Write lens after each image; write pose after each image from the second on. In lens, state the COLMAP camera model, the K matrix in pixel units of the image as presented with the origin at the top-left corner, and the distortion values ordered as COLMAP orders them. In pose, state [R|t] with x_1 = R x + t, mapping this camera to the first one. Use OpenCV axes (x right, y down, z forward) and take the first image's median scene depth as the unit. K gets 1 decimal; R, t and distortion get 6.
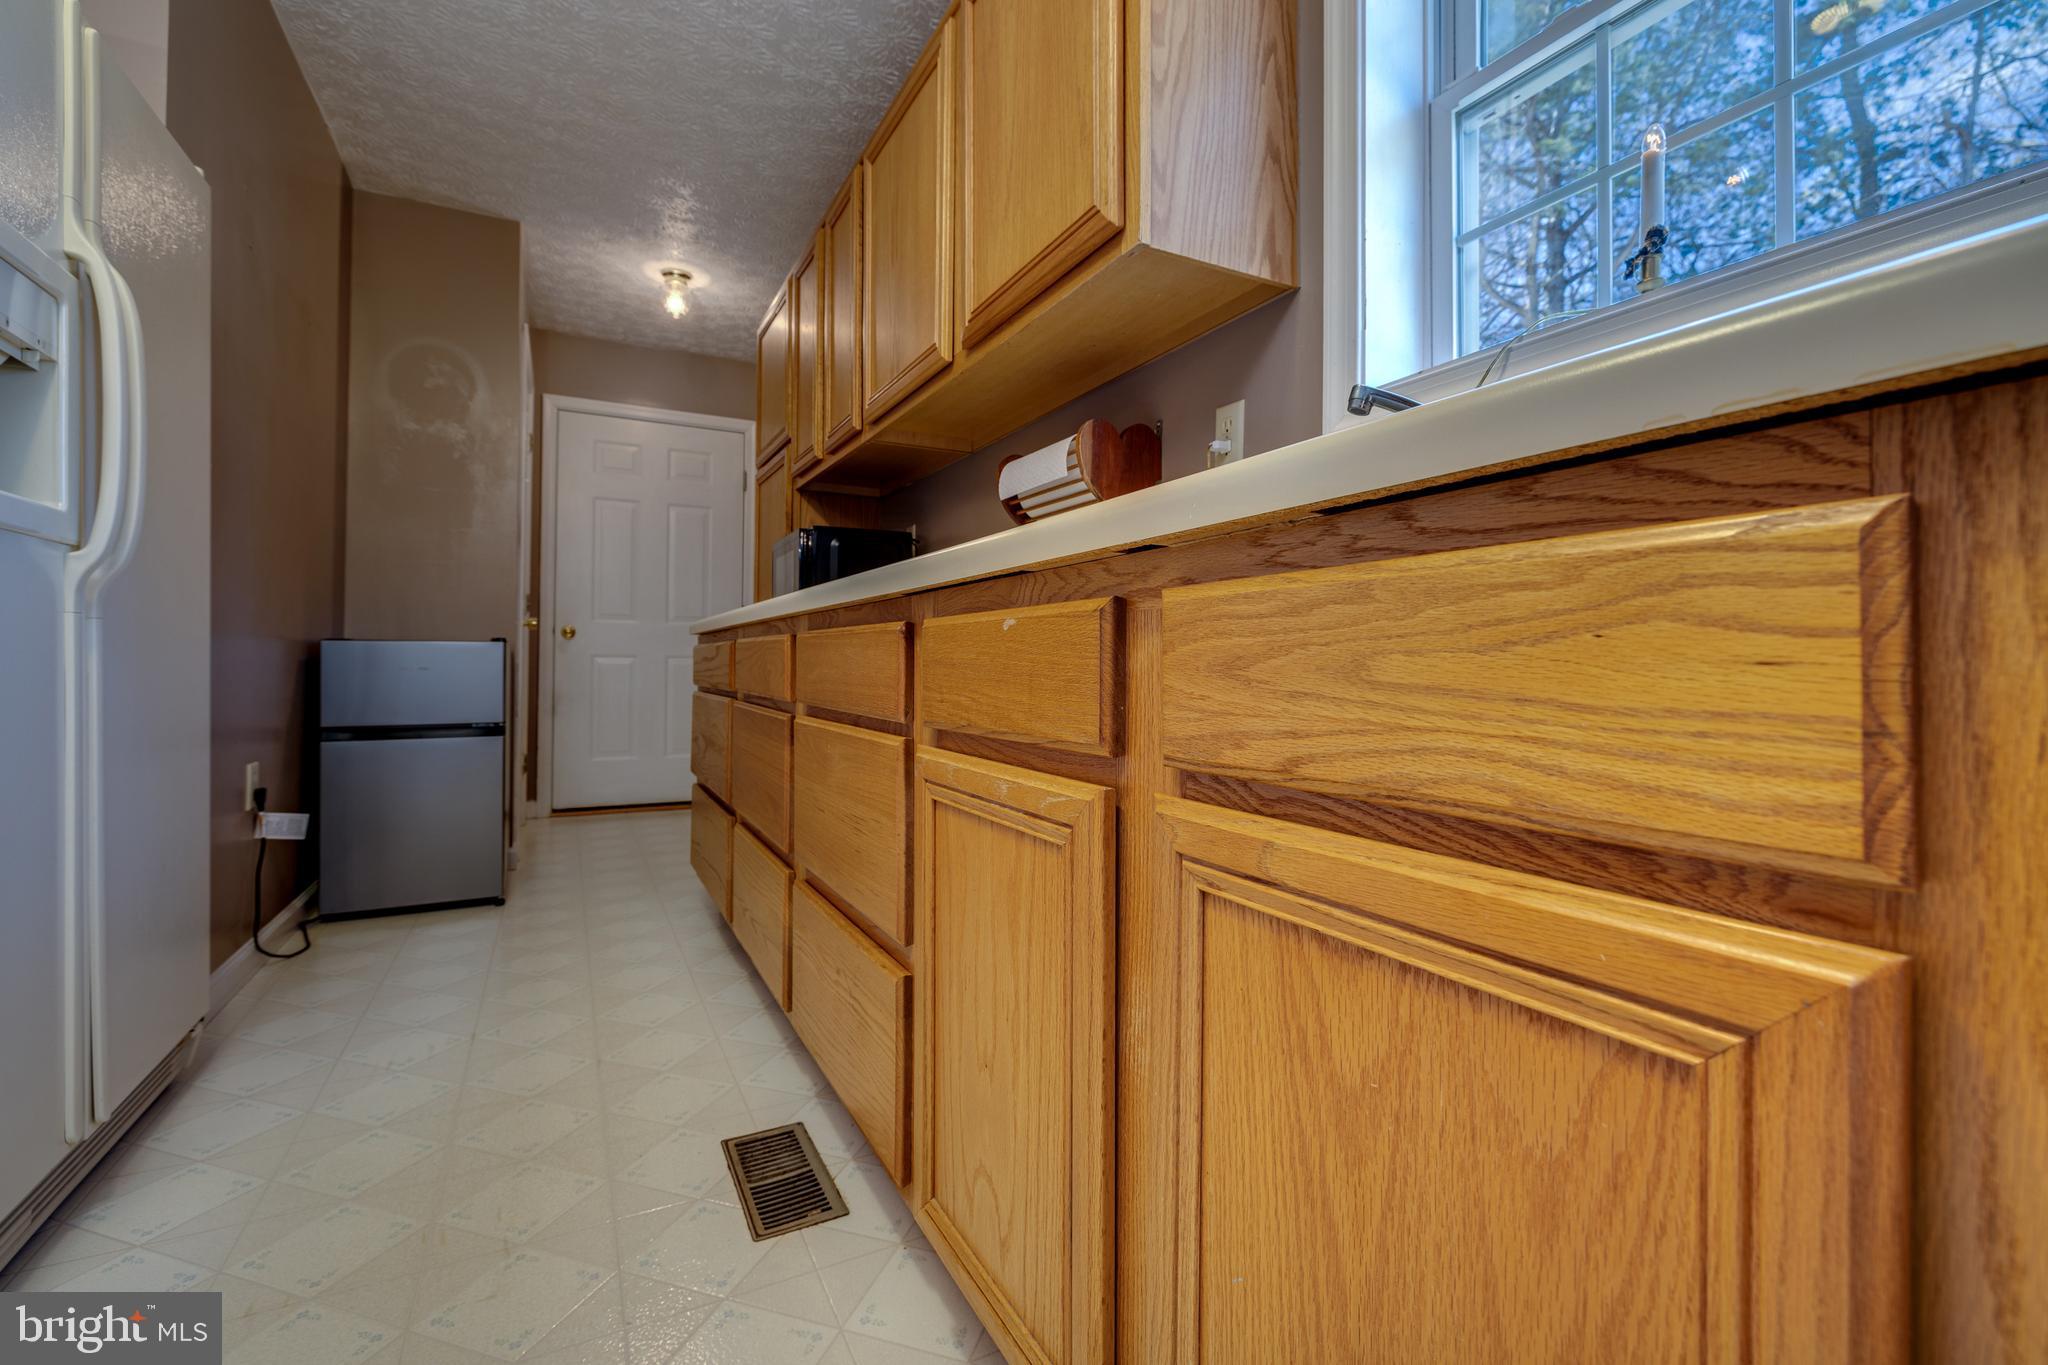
lens RADIAL K [[883.7, 0, 1032.8], [0, 883.7, 675.9], [0, 0, 1]] dist [-0.014291, -0.000041]
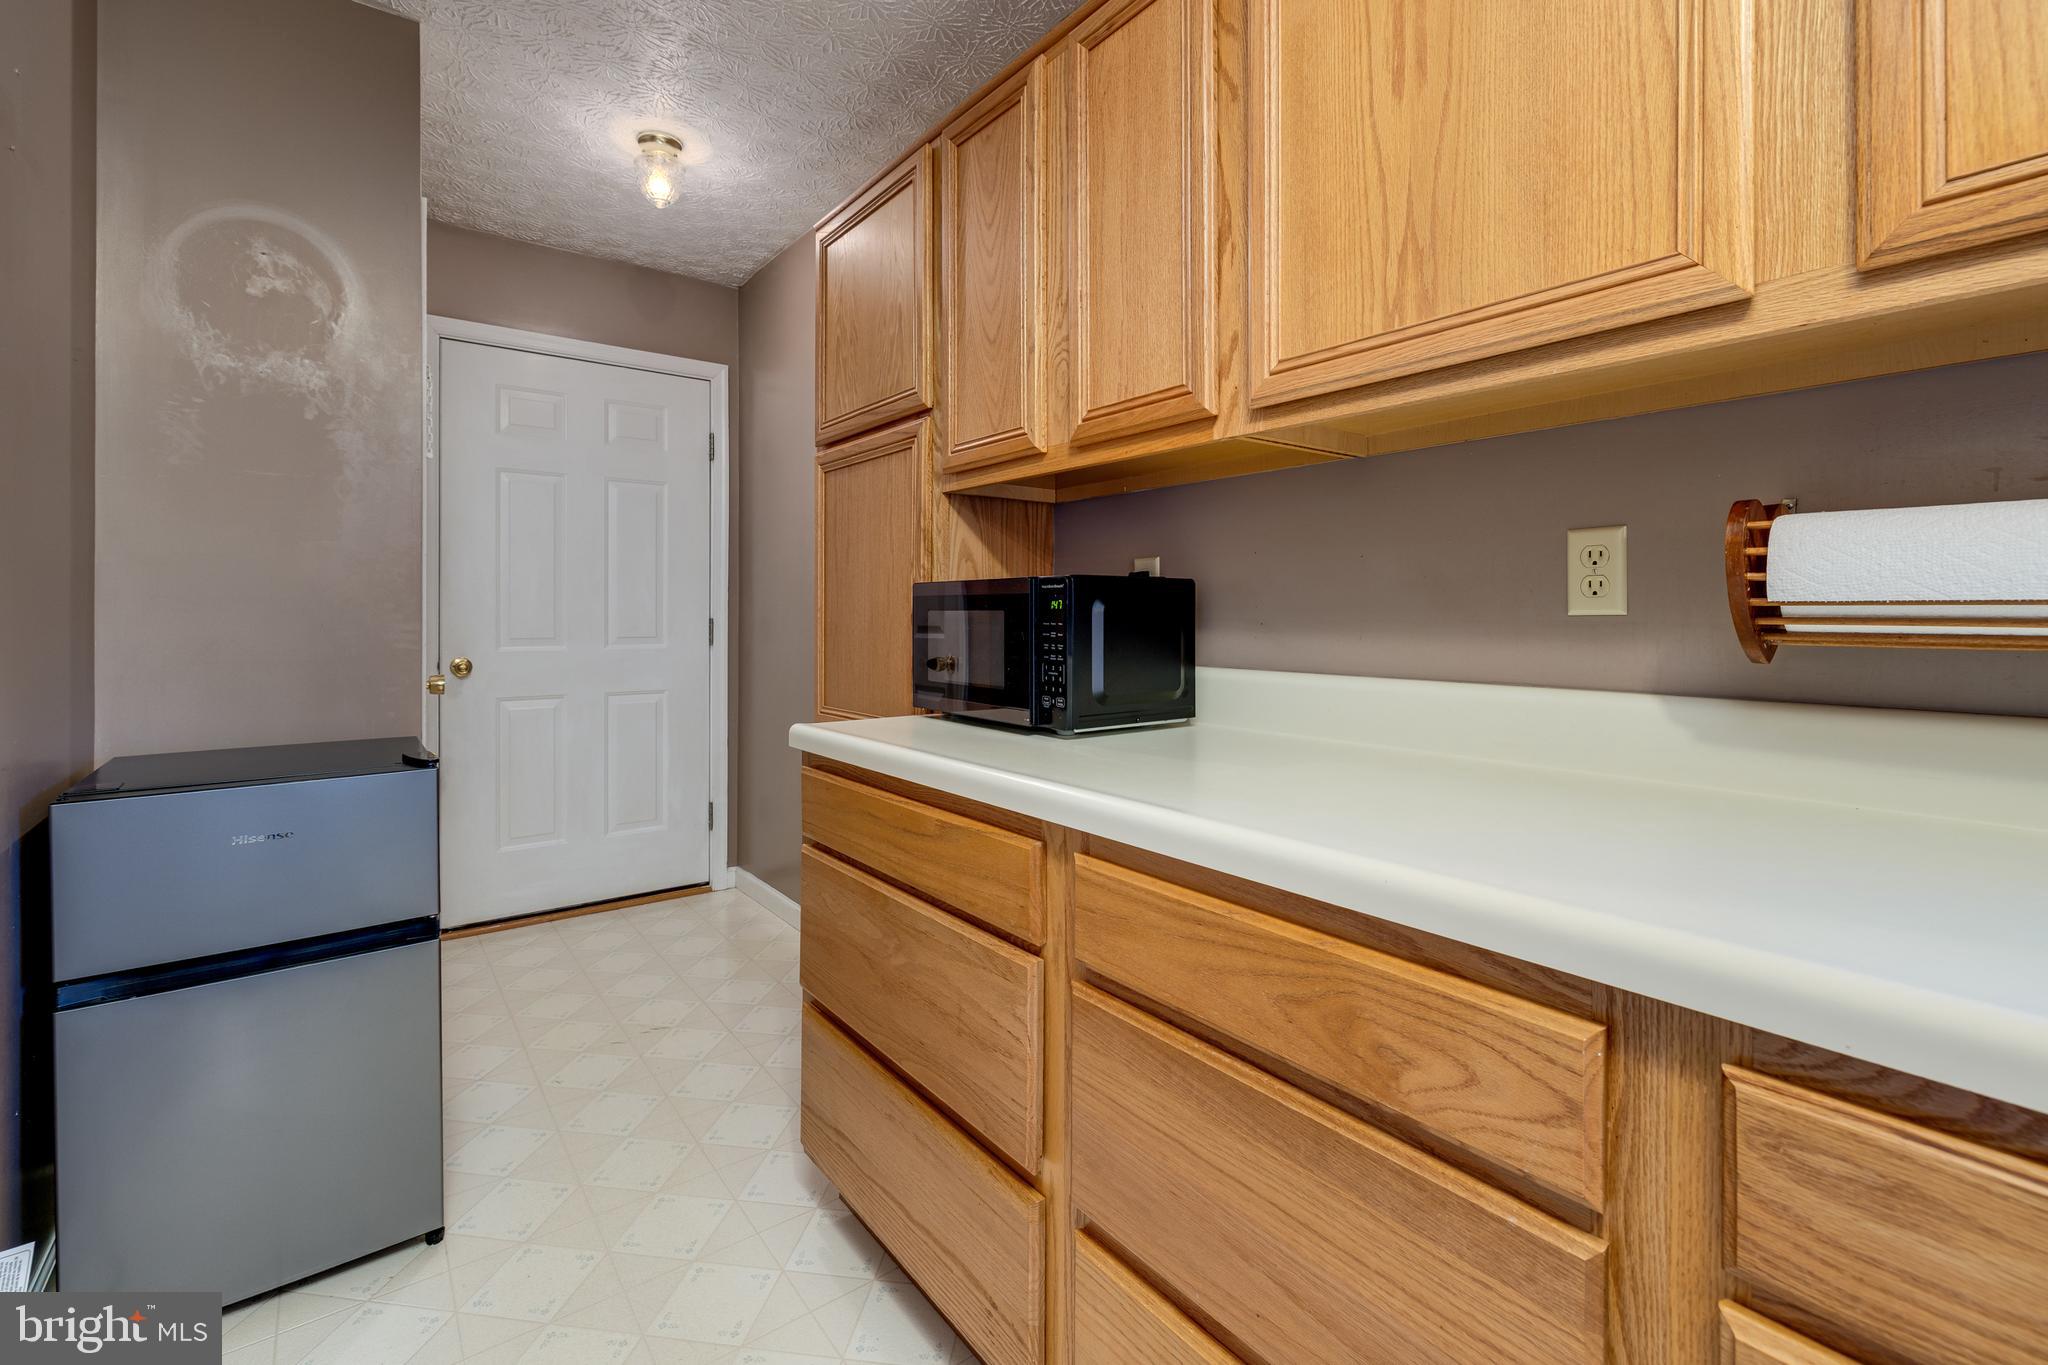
lens RADIAL K [[892.2, 0, 1004.6], [0, 892.2, 628.7], [0, 0, 1]] dist [0.000748, 0.000134]
pose [[0.988523, -0.007169, 0.150899, -0.294291], [0.005947, 0.999946, 0.008552, -0.112176], [-0.150952, -0.007557, 0.988512, 0.346903]]
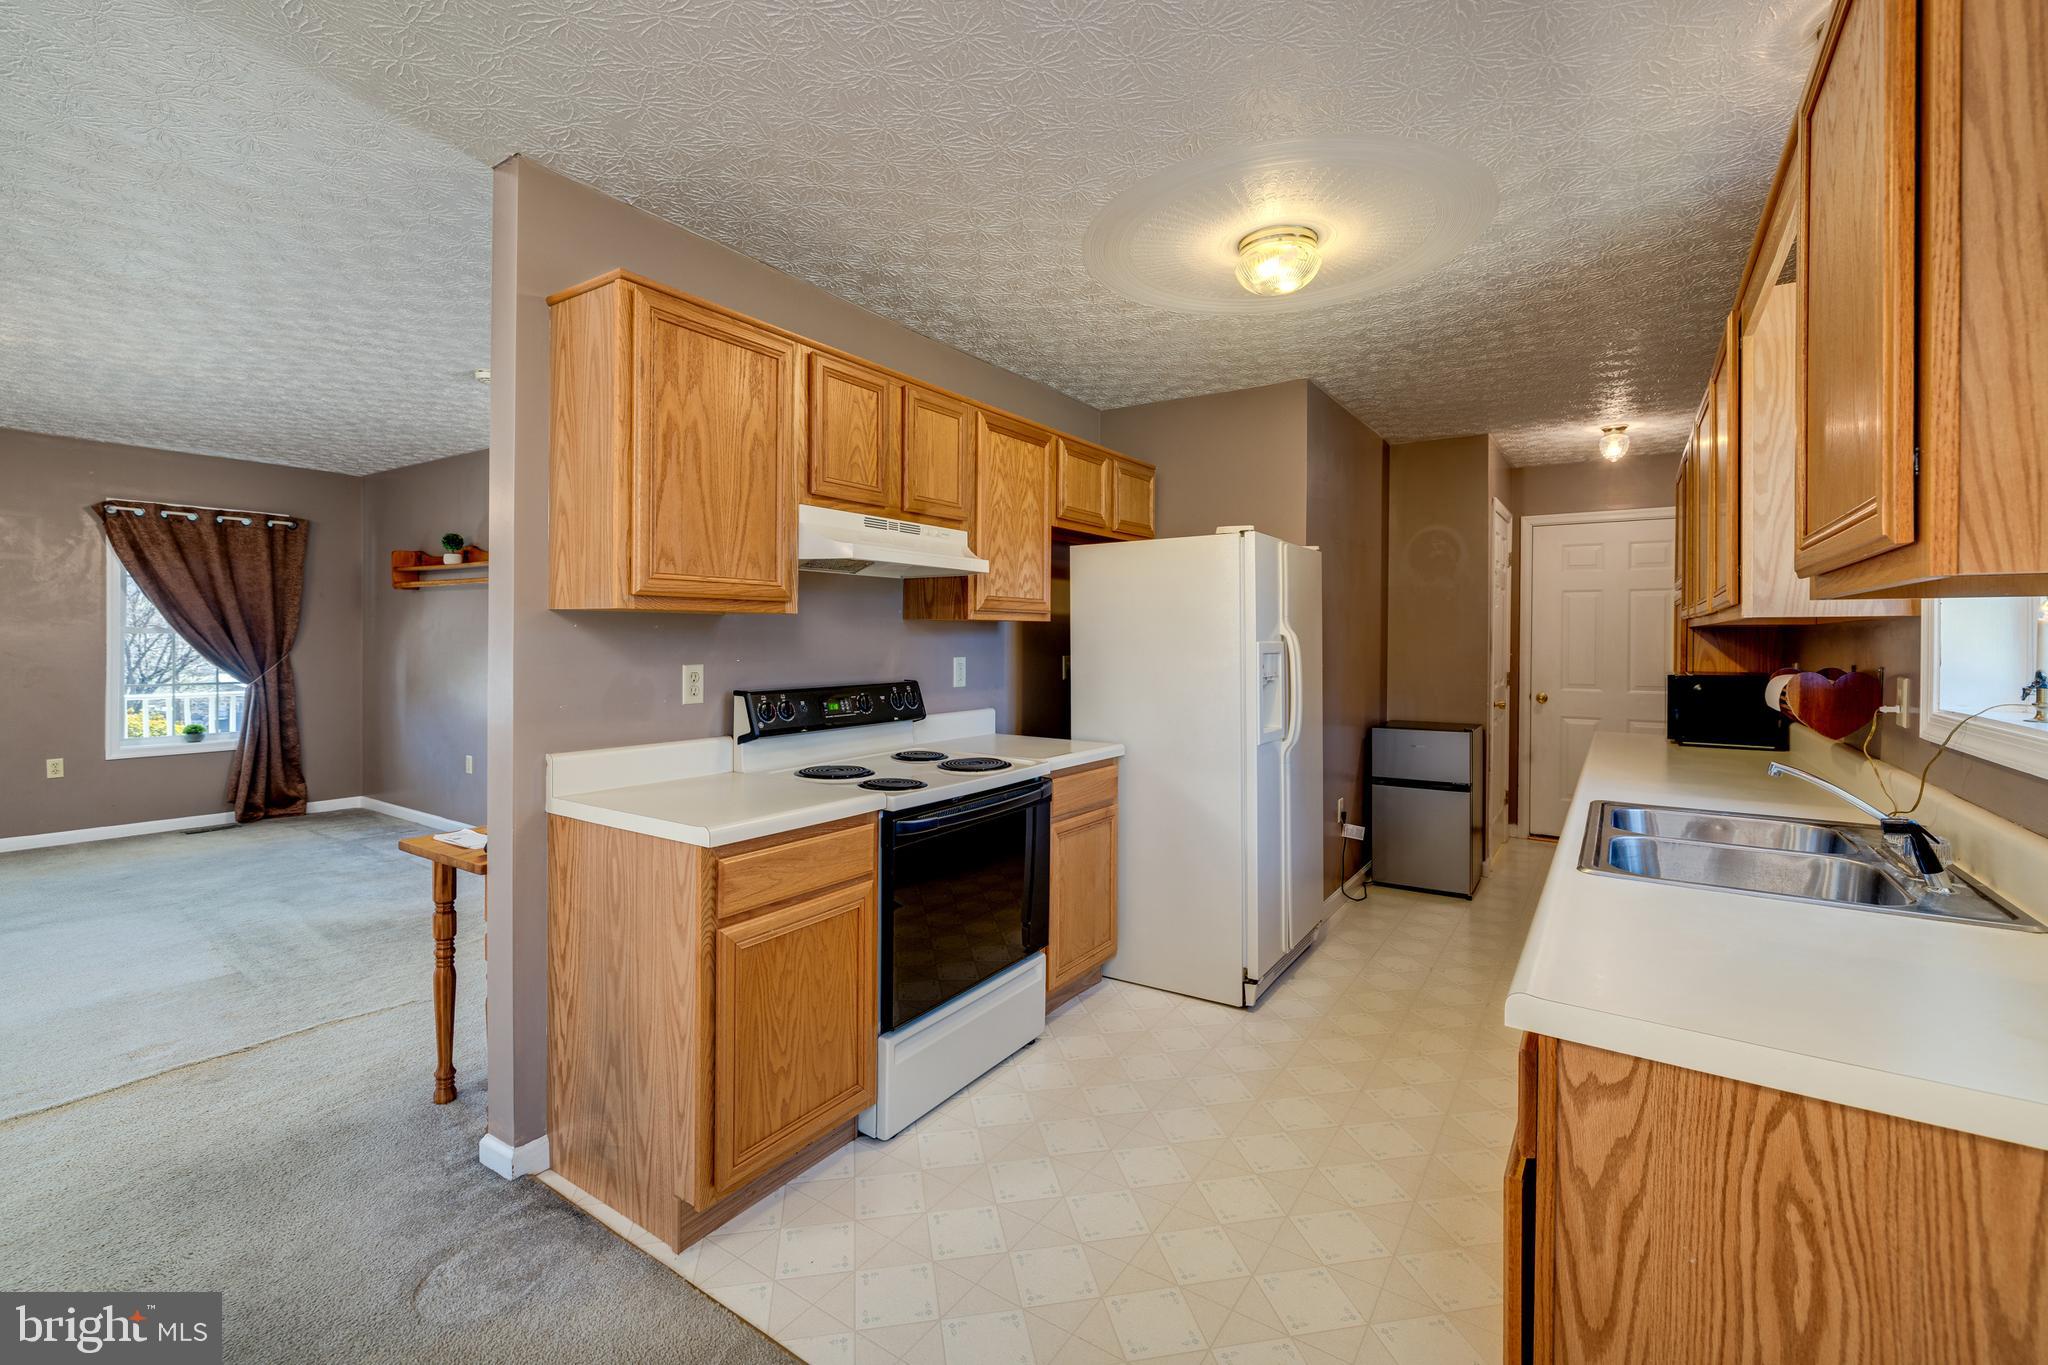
lens RADIAL K [[892.2, 0, 1004.6], [0, 892.2, 628.7], [0, 0, 1]] dist [0.000748, 0.000134]
pose [[0.452024, -0.015652, -0.891868, 0.393573], [-0.005137, 0.999784, -0.020149, -0.165322], [0.891991, 0.013690, 0.451846, -0.411426]]
